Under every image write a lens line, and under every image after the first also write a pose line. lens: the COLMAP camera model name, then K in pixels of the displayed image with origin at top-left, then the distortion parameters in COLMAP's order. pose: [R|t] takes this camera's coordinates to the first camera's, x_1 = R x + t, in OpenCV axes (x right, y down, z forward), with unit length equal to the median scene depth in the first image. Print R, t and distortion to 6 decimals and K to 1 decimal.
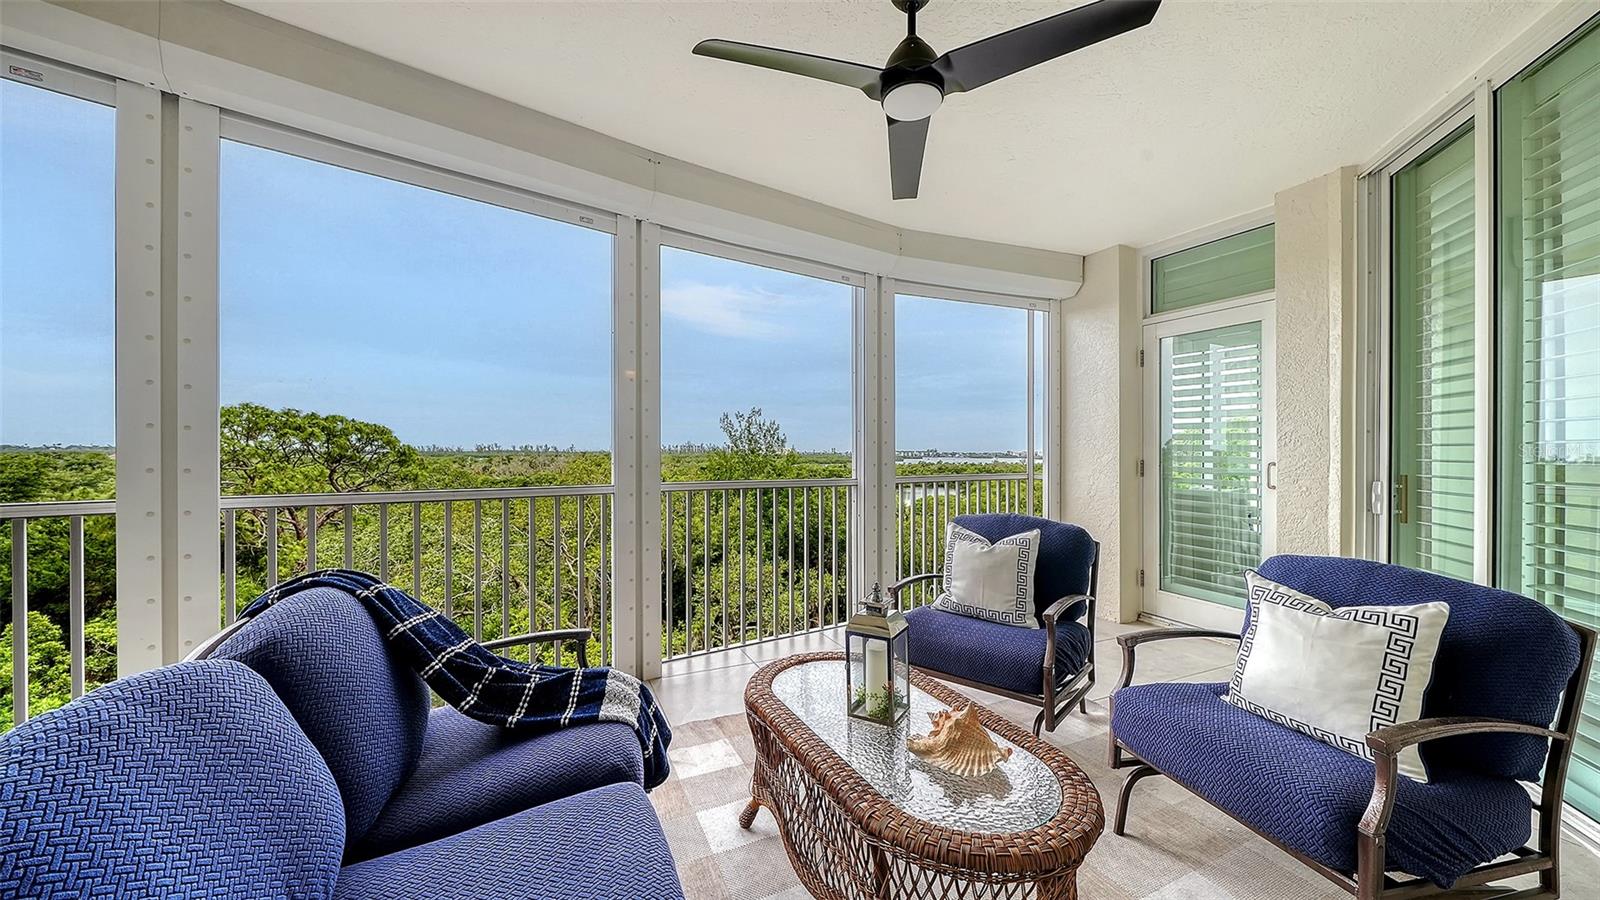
lens RADIAL K [[557.6, 0, 809.8], [0, 557.6, 451.5], [0, 0, 1]] dist [-0.003341, -0.000278]
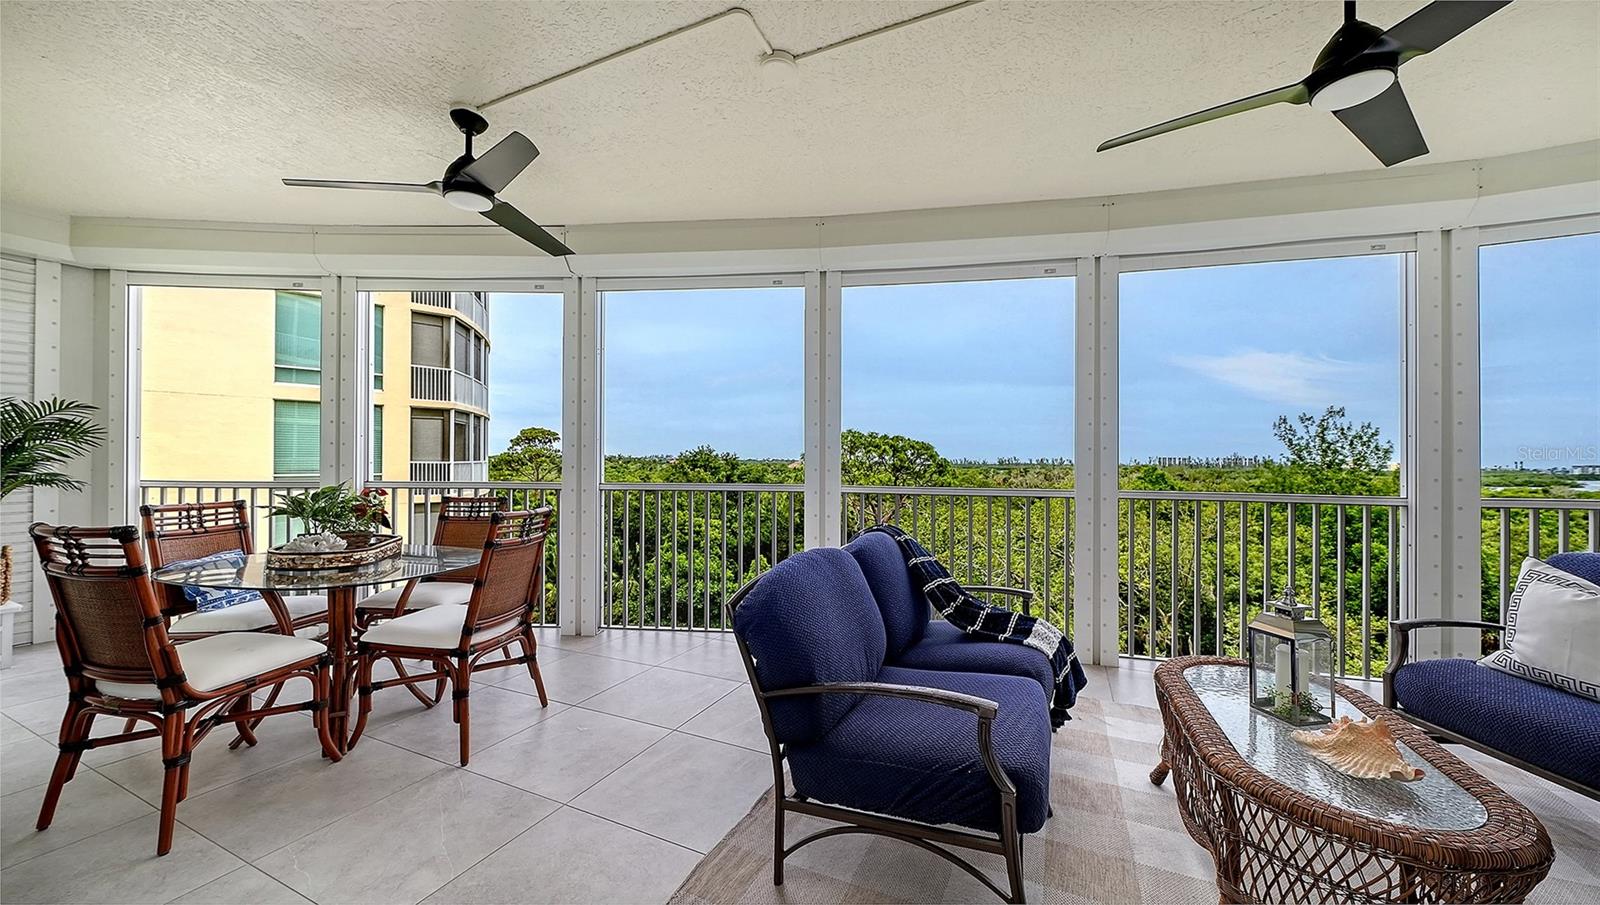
lens RADIAL K [[557.6, 0, 809.8], [0, 557.6, 454.0], [0, 0, 1]] dist [-0.003341, -0.000278]
pose [[0.649473, -0.008923, -0.760332, 0.180013], [-0.005335, 0.999853, -0.016291, 0.006532], [0.760366, 0.014637, 0.649330, -0.183194]]
